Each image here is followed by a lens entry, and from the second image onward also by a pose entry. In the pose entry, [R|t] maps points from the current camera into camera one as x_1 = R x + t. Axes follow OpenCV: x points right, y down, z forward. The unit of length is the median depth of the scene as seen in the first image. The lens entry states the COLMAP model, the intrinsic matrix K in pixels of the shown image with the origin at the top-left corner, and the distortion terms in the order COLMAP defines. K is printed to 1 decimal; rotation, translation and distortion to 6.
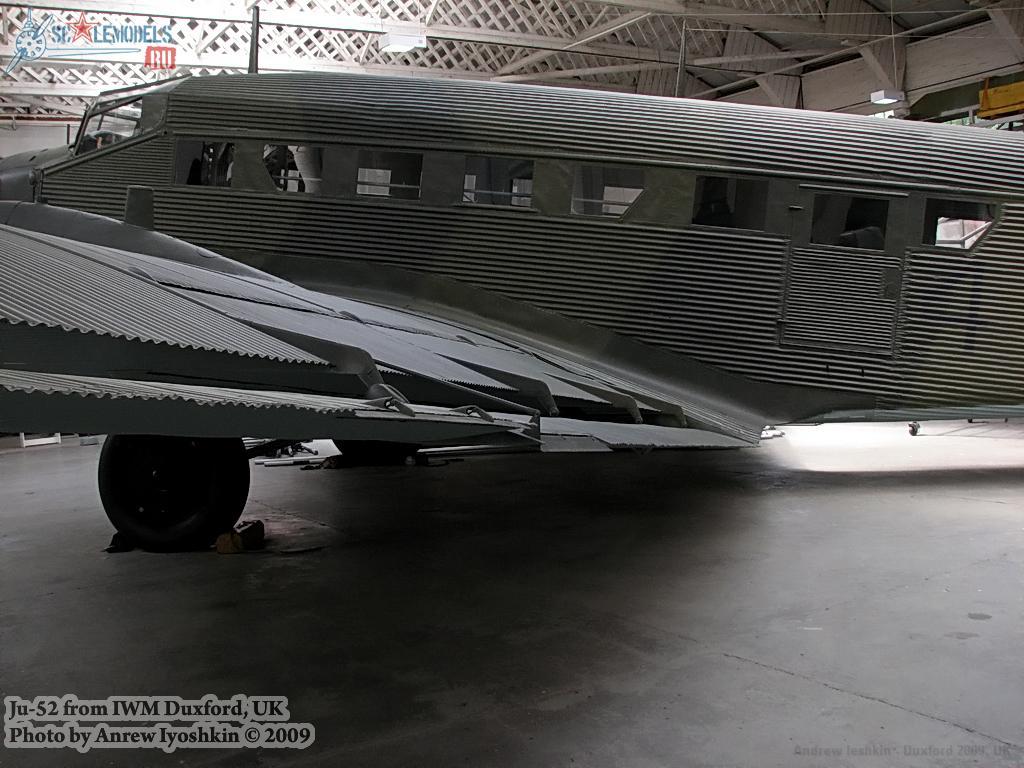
lens RADIAL K [[1109.0, 0, 503.9], [0, 1109.0, 361.8], [0, 0, 1]] dist [-0.209515, 0.298284]
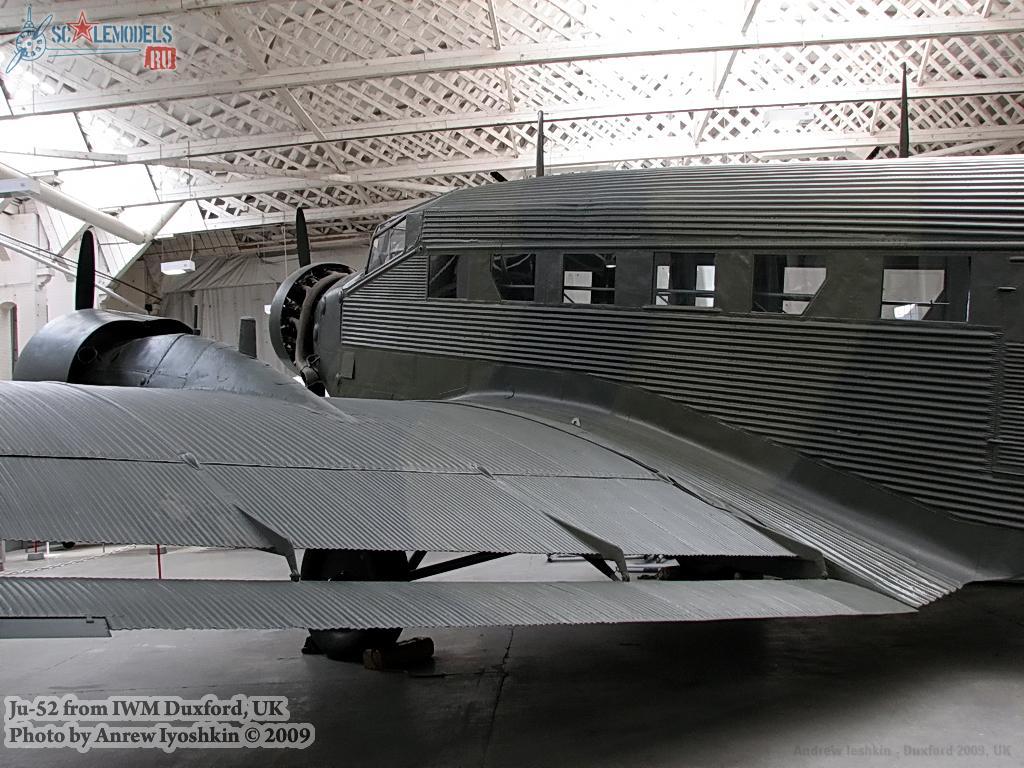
lens RADIAL K [[1109.0, 0, 503.9], [0, 1109.0, 361.8], [0, 0, 1]] dist [-0.209515, 0.298284]
pose [[0.826262, -0.028335, -0.562572, 0.365763], [-0.010072, 0.997831, -0.065050, -0.037566], [0.563195, 0.059414, 0.824185, 0.190098]]
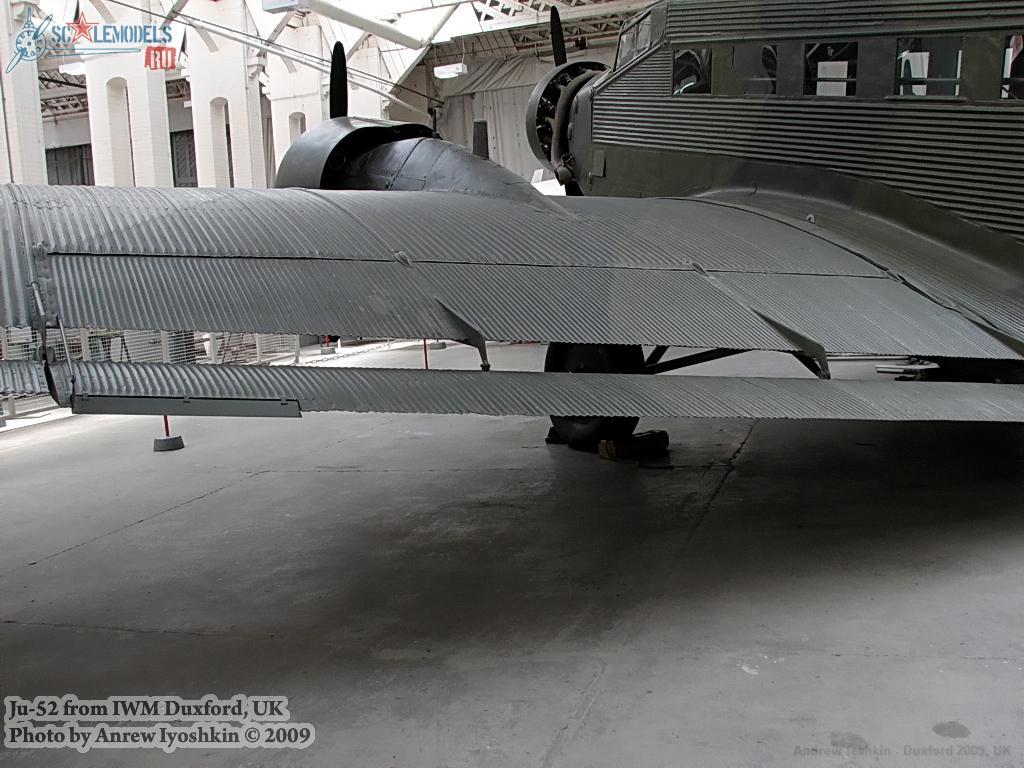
lens RADIAL K [[1109.0, 0, 503.9], [0, 1109.0, 361.8], [0, 0, 1]] dist [-0.209515, 0.298284]
pose [[0.648710, 0.090061, -0.755688, 0.413464], [0.000209, 0.992952, 0.118516, -0.037343], [0.761036, -0.077041, 0.644119, 0.212224]]
